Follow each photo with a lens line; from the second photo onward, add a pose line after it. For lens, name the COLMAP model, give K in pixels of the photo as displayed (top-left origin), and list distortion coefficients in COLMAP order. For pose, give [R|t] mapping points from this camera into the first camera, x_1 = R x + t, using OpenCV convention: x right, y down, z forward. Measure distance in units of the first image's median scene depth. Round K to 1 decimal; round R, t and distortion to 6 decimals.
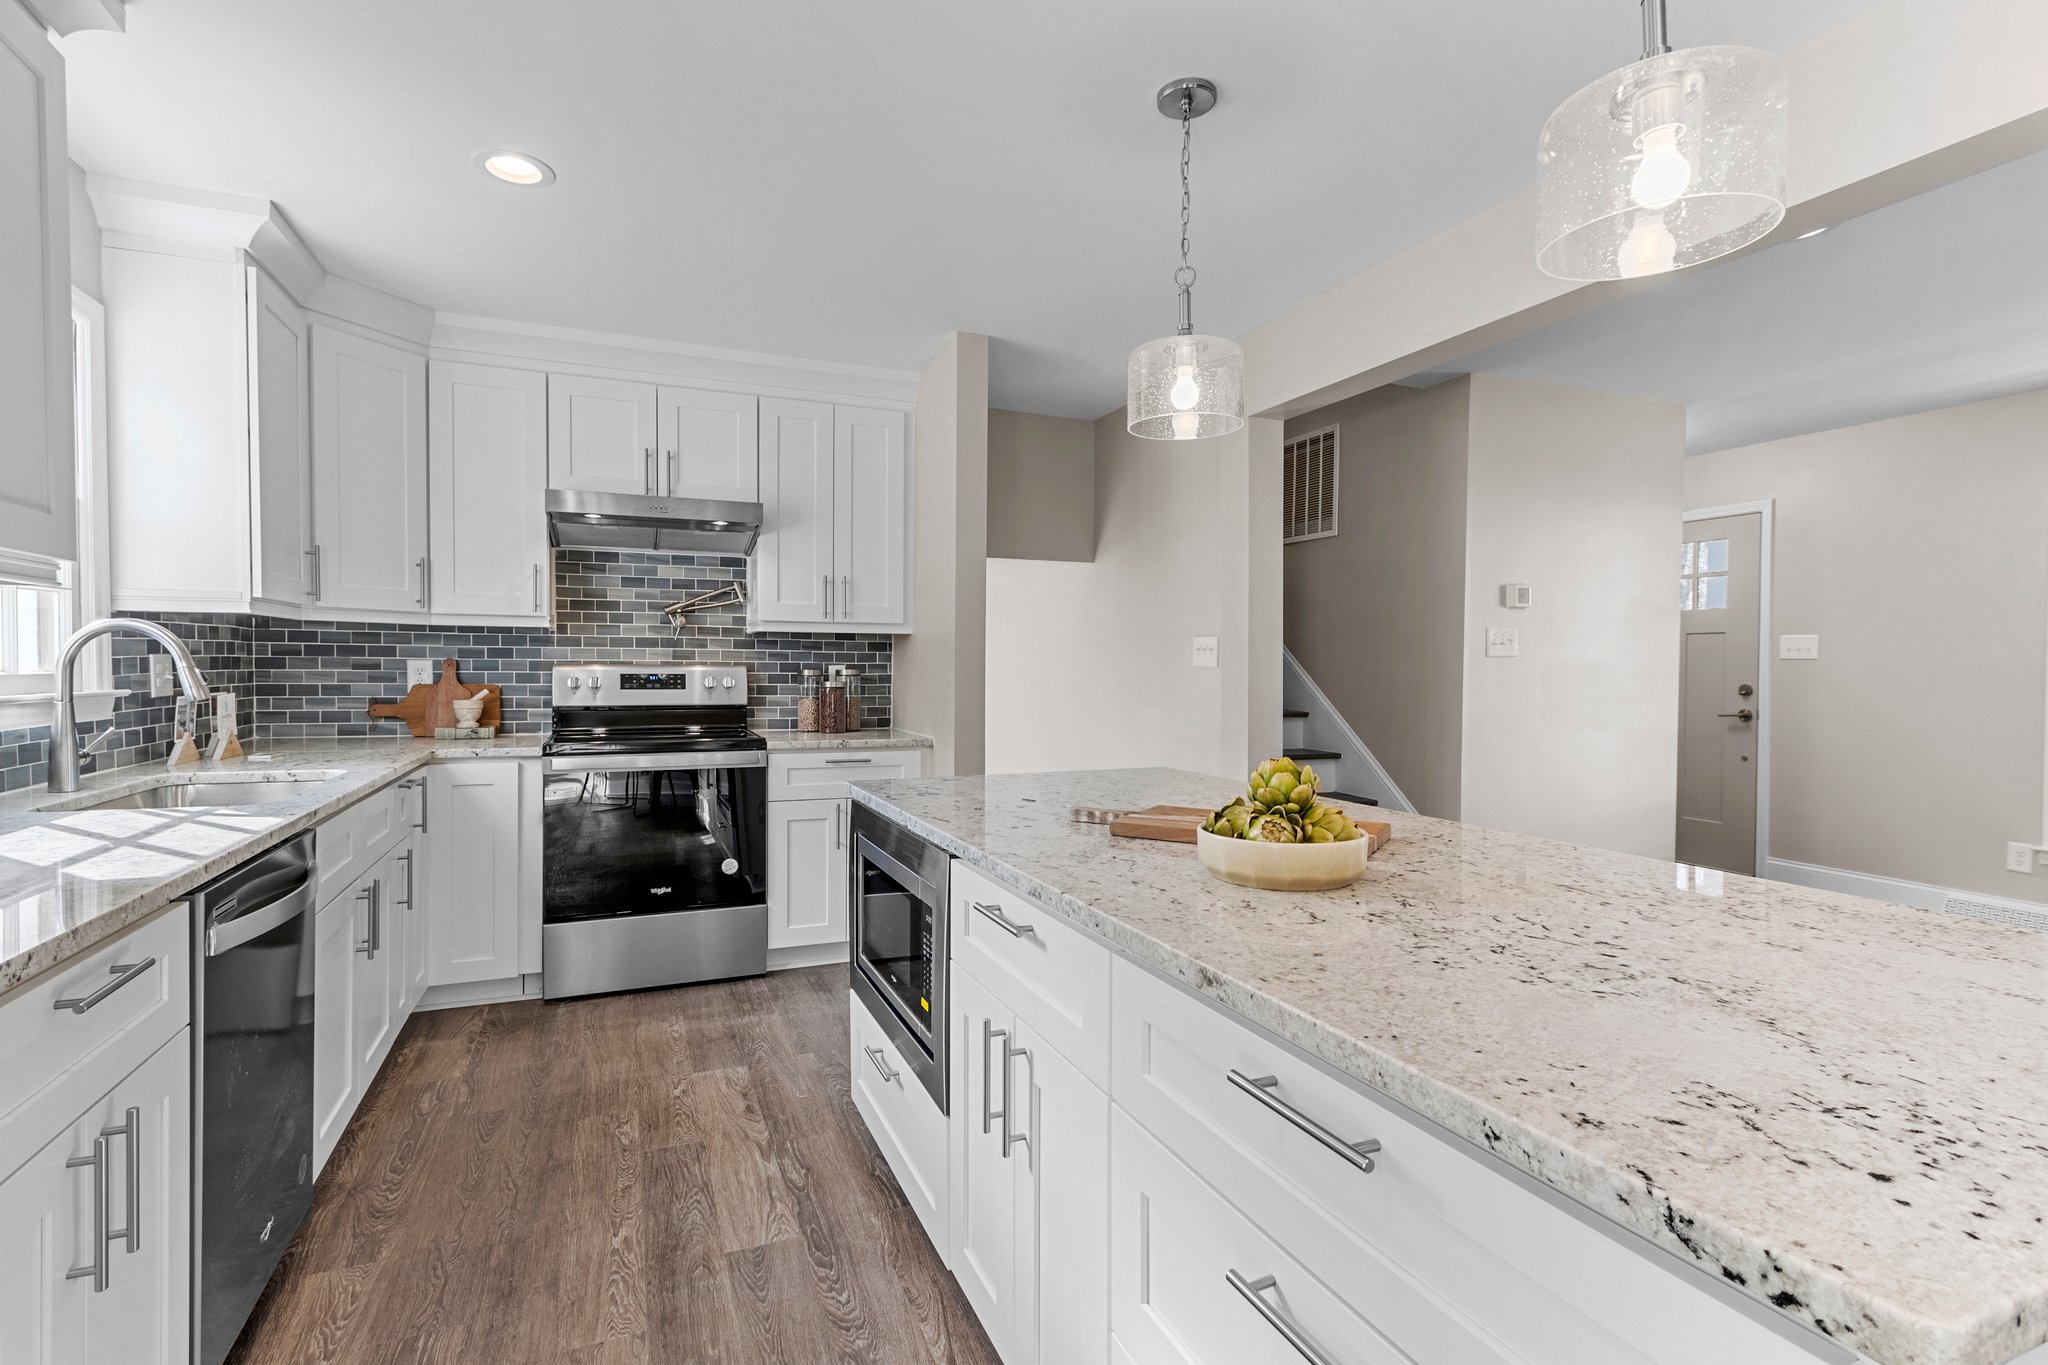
lens RADIAL K [[947.5, 0, 1021.6], [0, 947.5, 667.6], [0, 0, 1]] dist [0.001167, 0.000226]
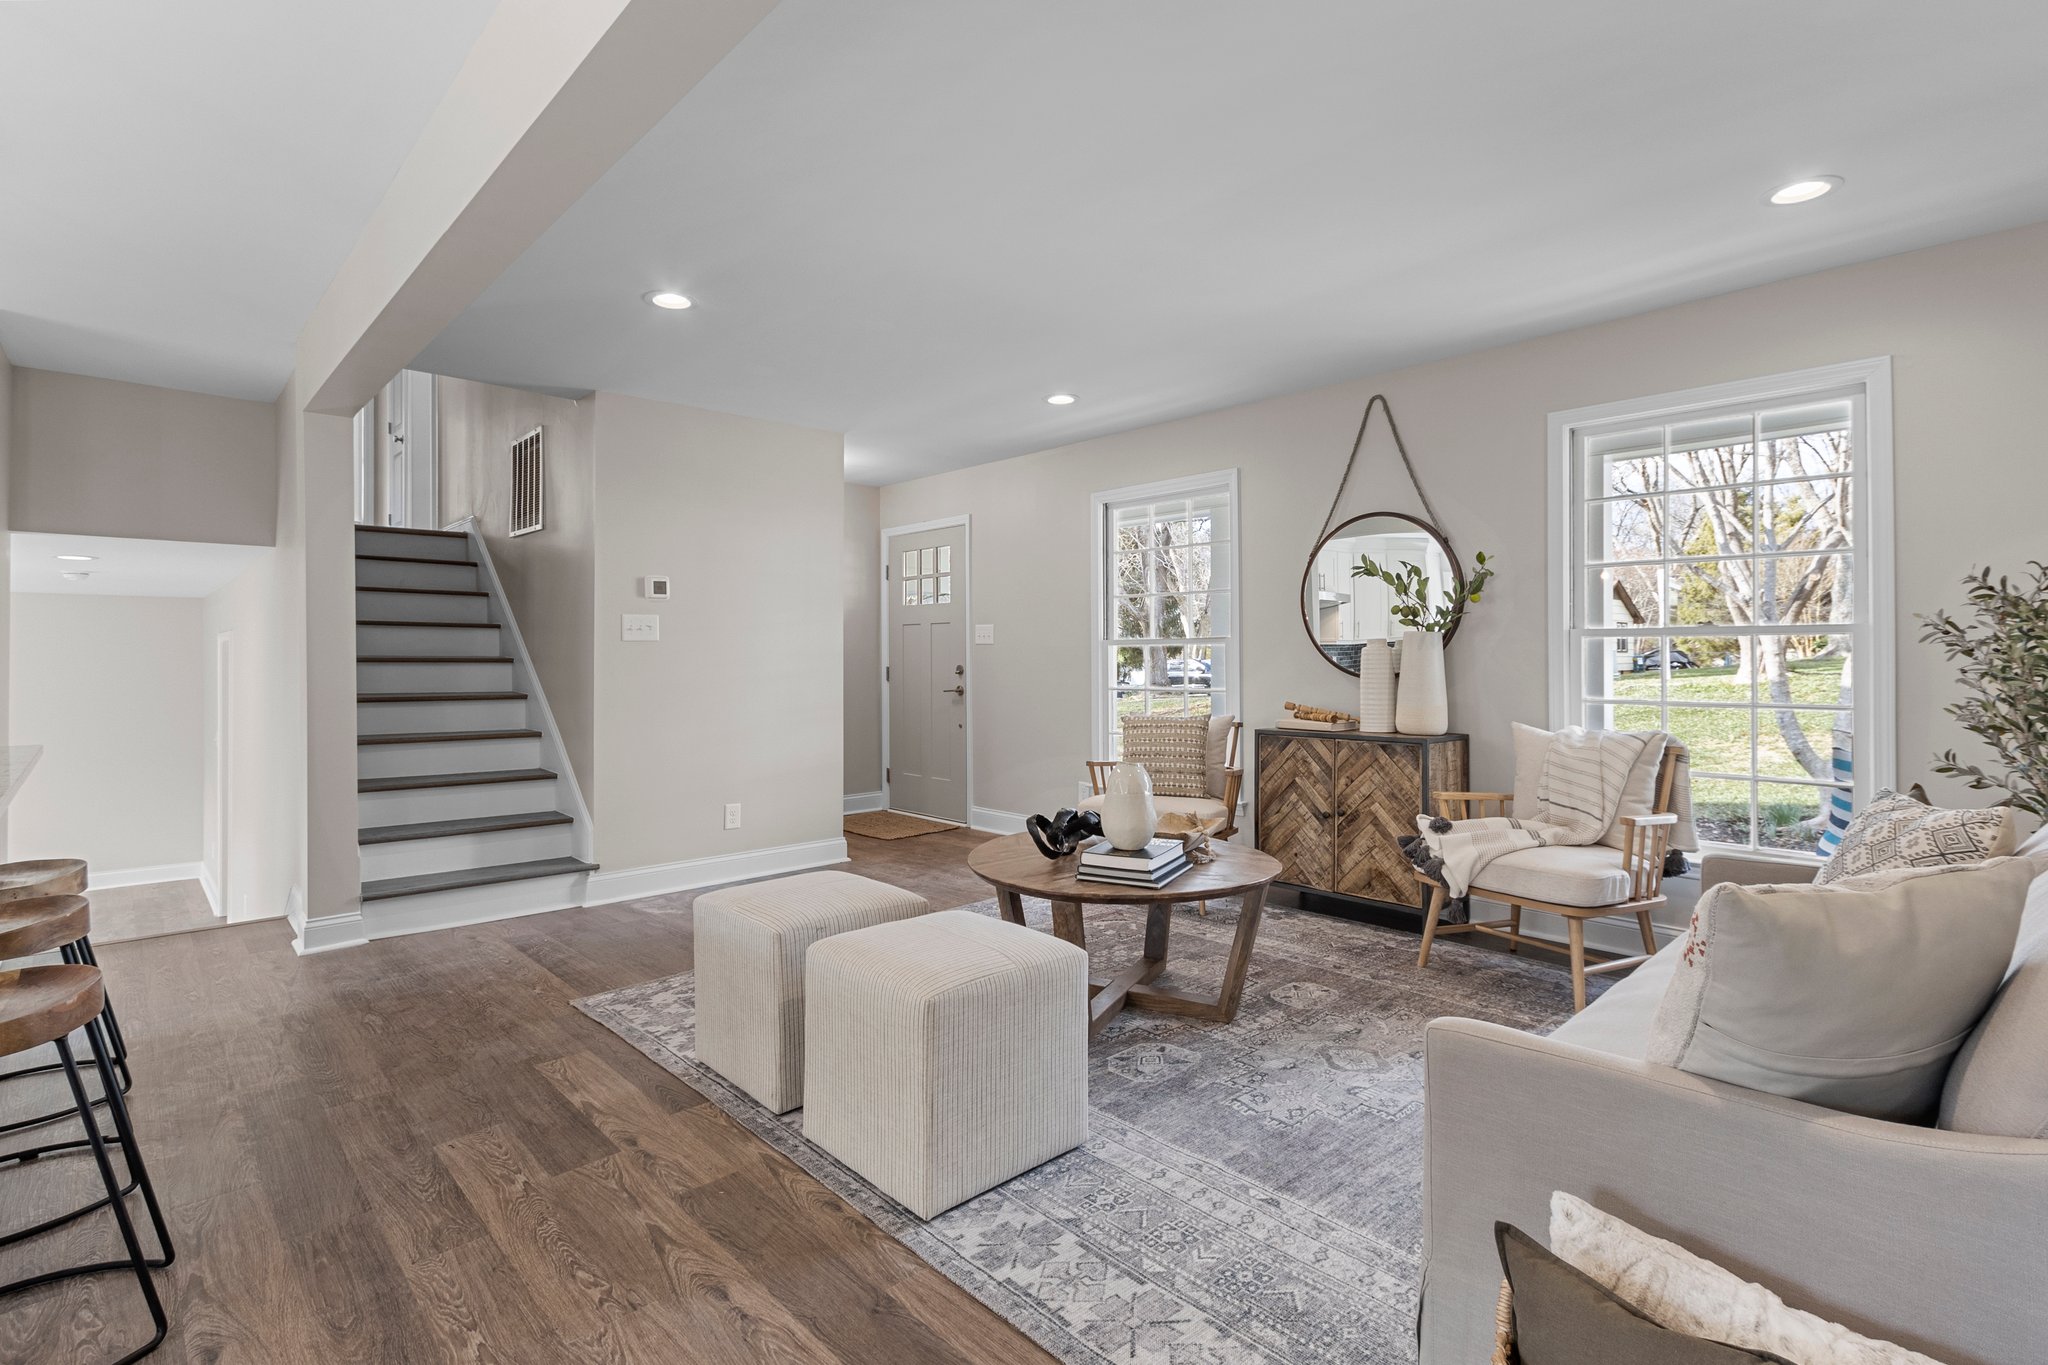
lens RADIAL K [[965.0, 0, 1020.1], [0, 965.0, 652.8], [0, 0, 1]] dist [0.001831, -0.000952]
pose [[0.936473, -0.005493, 0.350696, 0.528270], [0.007862, 0.999955, -0.005332, 0.012114], [-0.350651, 0.007750, 0.936474, -0.250564]]
